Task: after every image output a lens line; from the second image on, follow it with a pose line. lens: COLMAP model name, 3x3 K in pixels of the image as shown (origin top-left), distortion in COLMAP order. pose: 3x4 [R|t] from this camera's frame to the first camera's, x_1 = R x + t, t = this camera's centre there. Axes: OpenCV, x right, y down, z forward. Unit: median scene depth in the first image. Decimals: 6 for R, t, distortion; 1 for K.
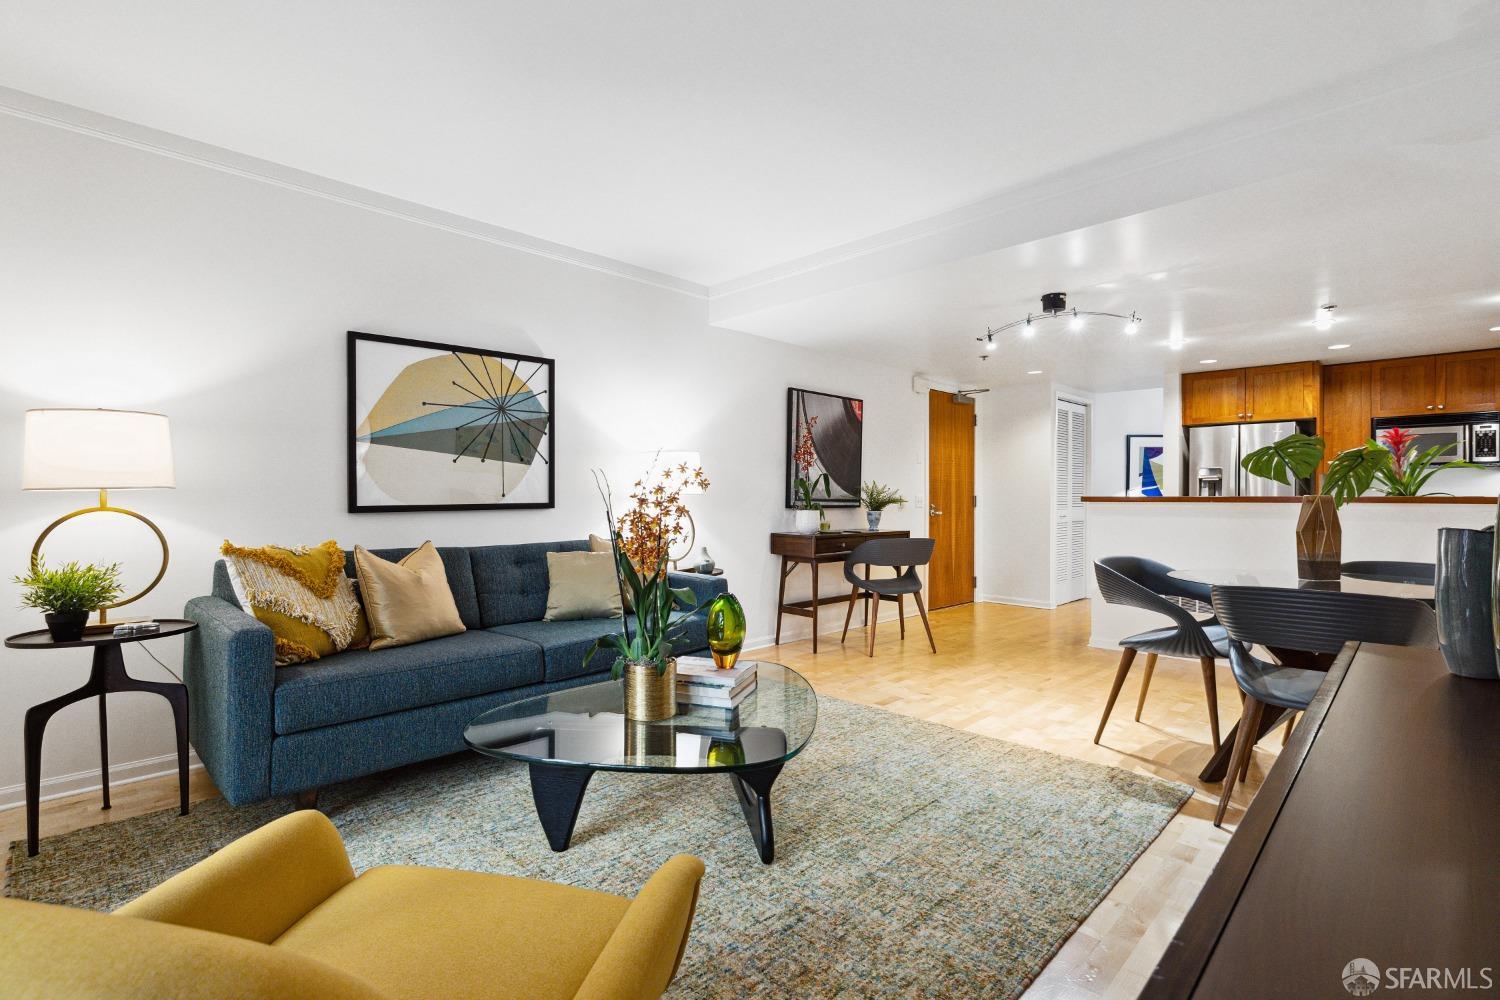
lens RADIAL K [[707.0, 0, 752.1], [0, 707.0, 502.2], [0, 0, 1]] dist [-0.004558, -0.000303]
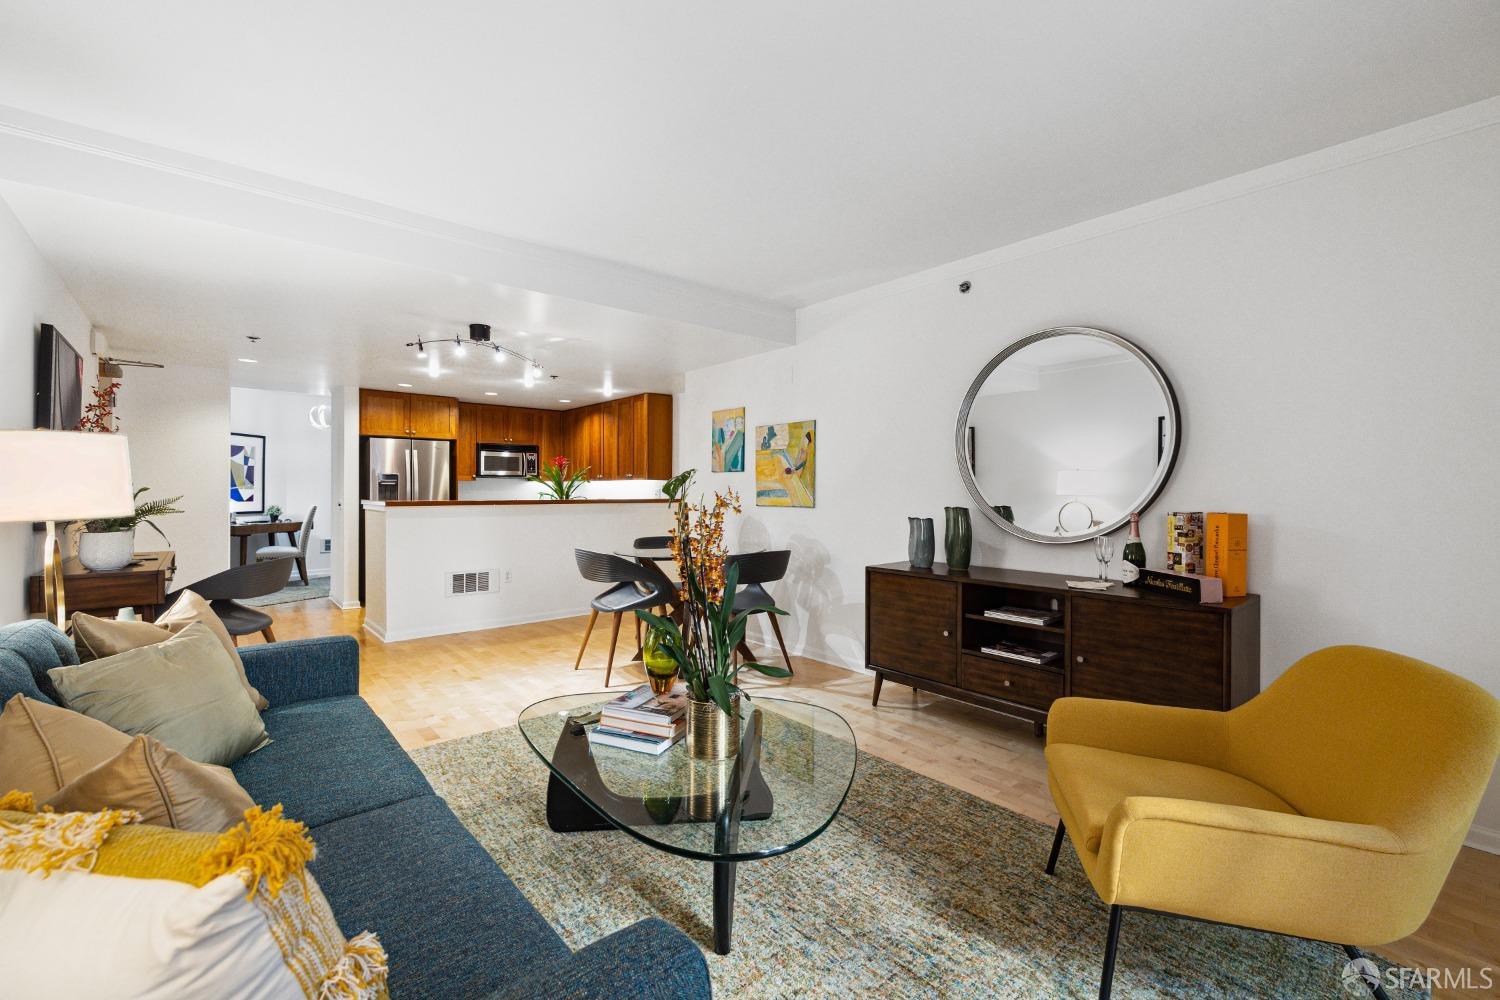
lens RADIAL K [[637.1, 0, 747.8], [0, 637.1, 489.8], [0, 0, 1]] dist [-0.000045, 0.000028]
pose [[0.088562, -0.003559, 0.996064, -0.496941], [0.008785, 0.999958, 0.002792, -0.026805], [-0.996032, 0.008503, 0.088590, 0.437078]]
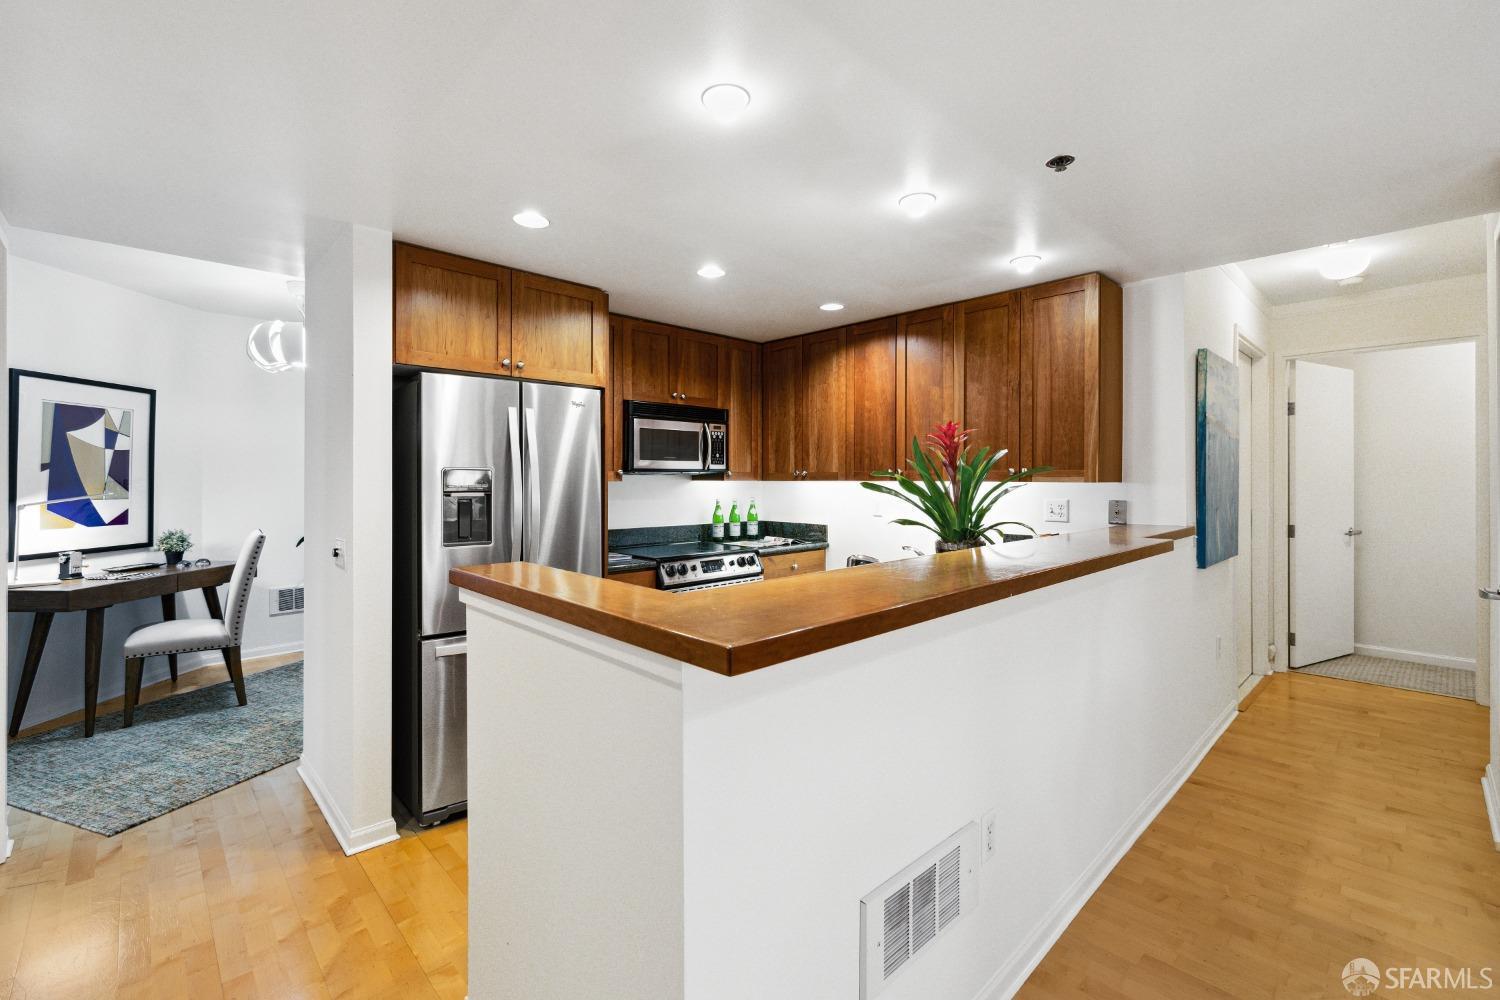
lens RADIAL K [[637.1, 0, 733.4], [0, 637.1, 479.6], [0, 0, 1]] dist [-0.000045, 0.000028]
pose [[0.034423, -0.005116, 0.999394, 0.351353], [0.010899, 0.999929, 0.004744, -0.057374], [-0.999348, 0.010729, 0.034476, 1.149345]]
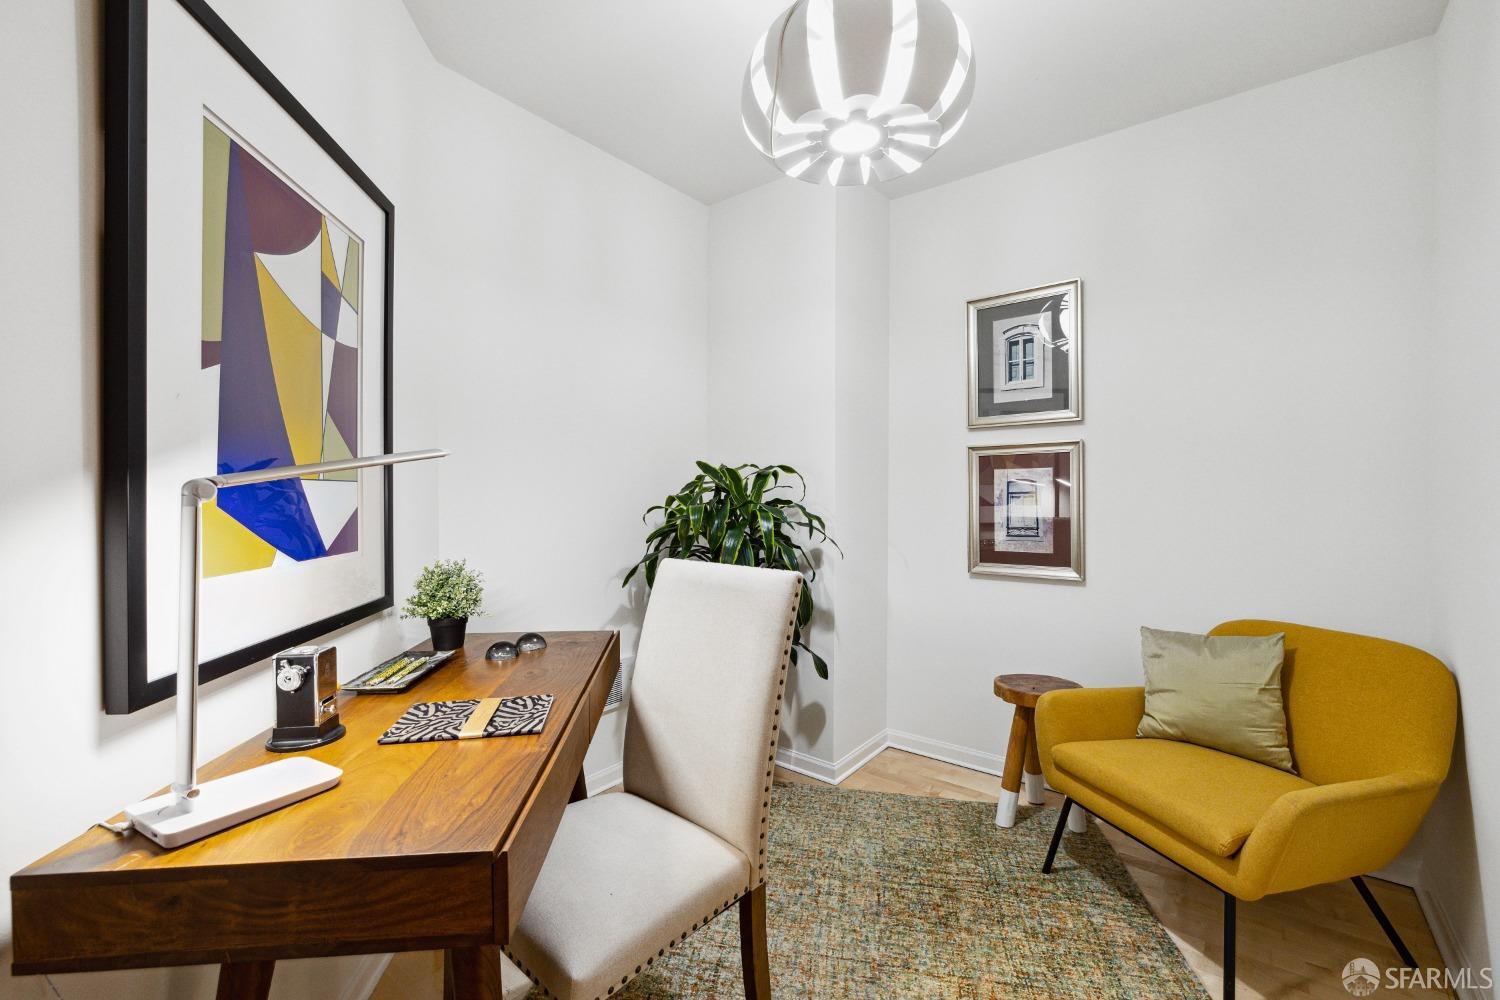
lens RADIAL K [[637.1, 0, 753.4], [0, 637.1, 496.7], [0, 0, 1]] dist [-0.000045, 0.000028]
pose [[-0.109853, -0.015279, 0.993830, 0.856667], [0.018829, 0.999670, 0.017450, -0.030278], [-0.993769, 0.020630, -0.109529, 1.848124]]
